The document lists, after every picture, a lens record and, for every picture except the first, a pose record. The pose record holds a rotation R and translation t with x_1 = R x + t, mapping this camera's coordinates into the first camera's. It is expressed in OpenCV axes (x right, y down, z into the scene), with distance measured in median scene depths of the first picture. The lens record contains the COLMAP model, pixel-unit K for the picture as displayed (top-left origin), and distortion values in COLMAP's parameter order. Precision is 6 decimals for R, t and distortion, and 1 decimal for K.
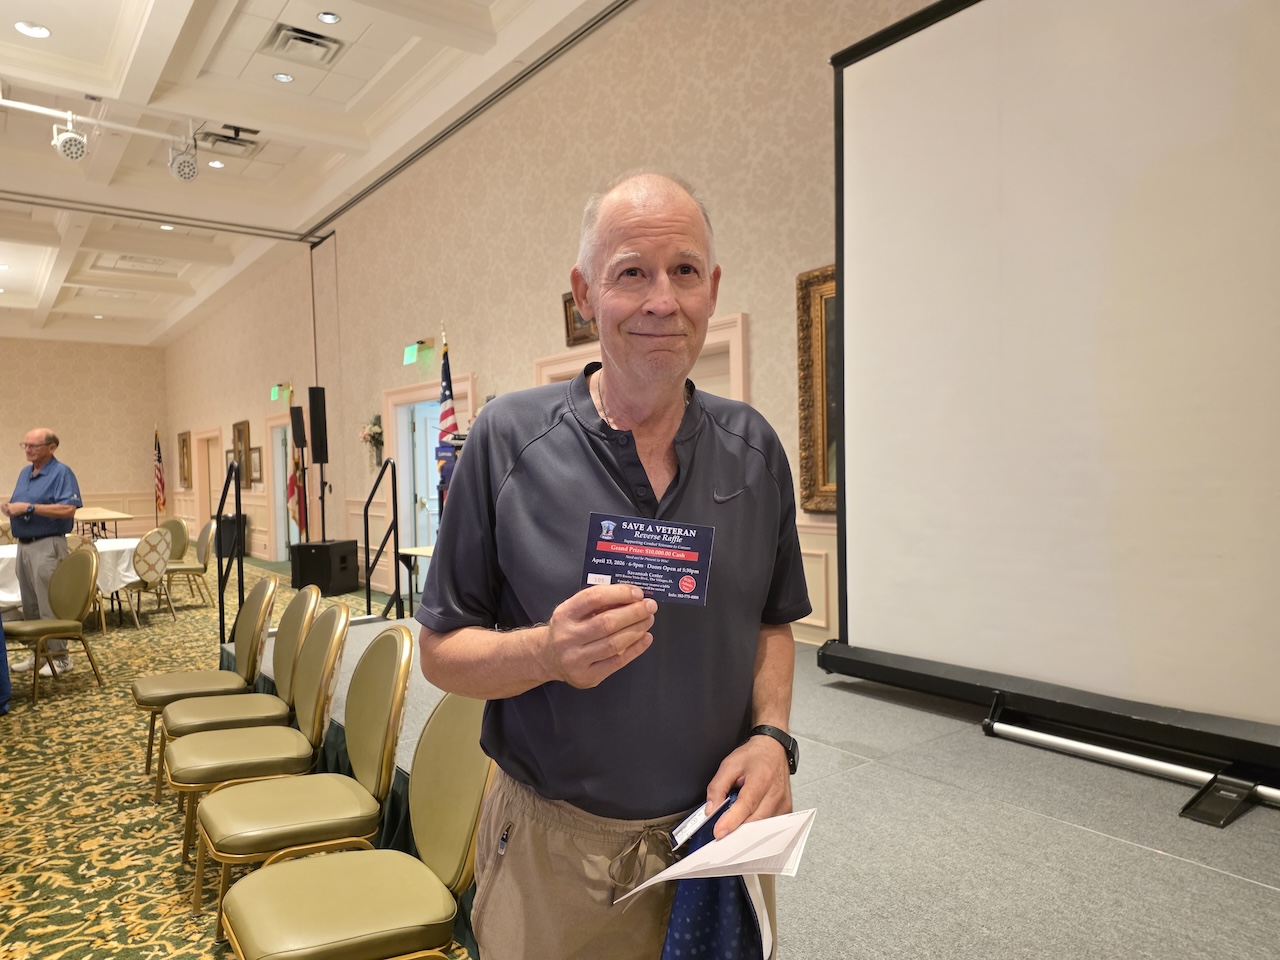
lens RADIAL K [[838.8, 0, 638.1], [0, 838.8, 488.5], [0, 0, 1]] dist [0.111265, -0.119216]
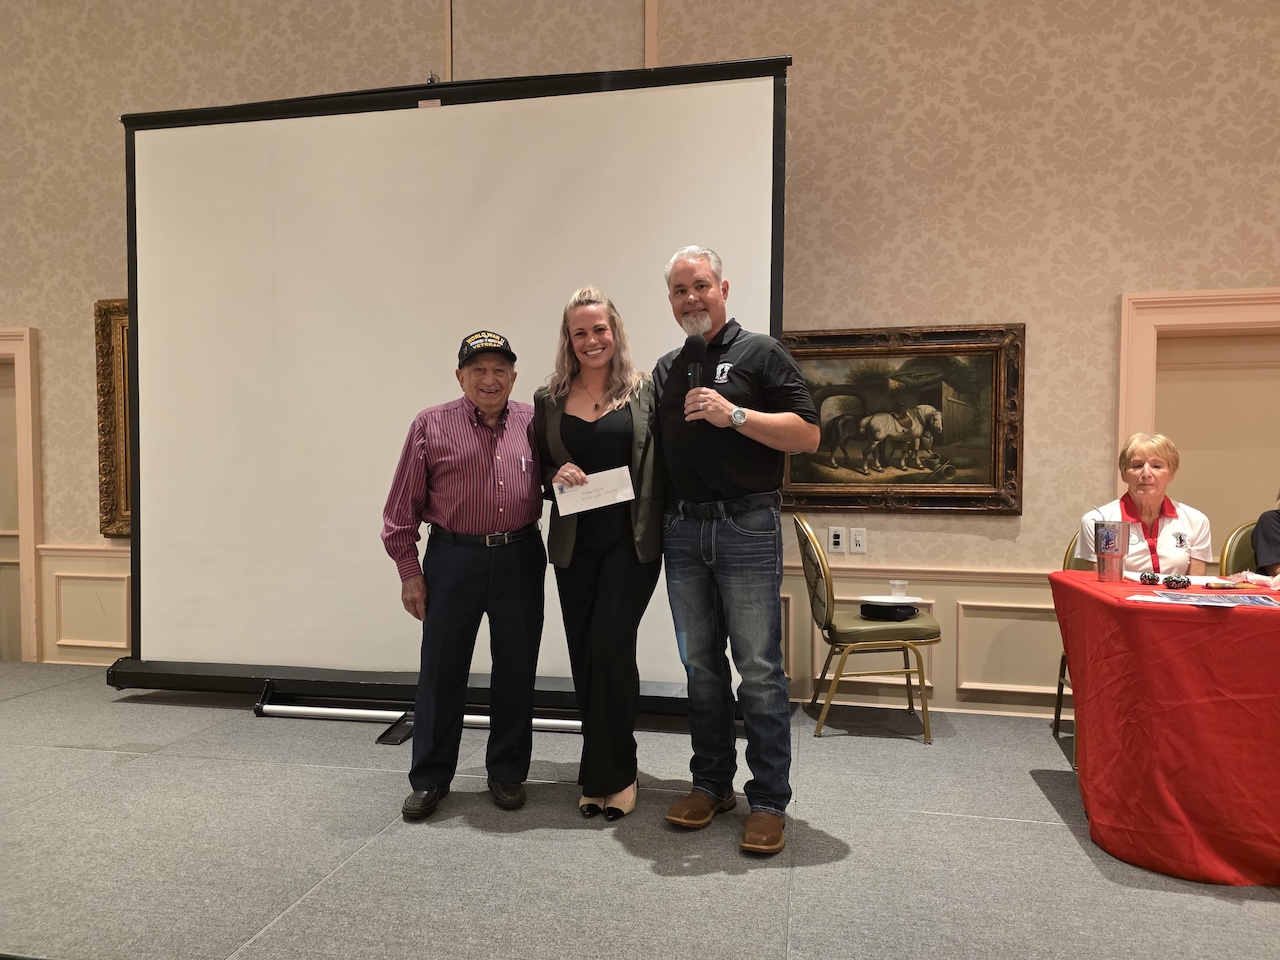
lens RADIAL K [[847.2, 0, 647.0], [0, 847.2, 497.3], [0, 0, 1]] dist [0.072657, -0.047817]
pose [[0.755253, 0.006136, 0.655405, 0.008656], [-0.005252, 0.999981, -0.003309, -0.018567], [-0.655412, -0.000943, 0.755271, -0.204642]]
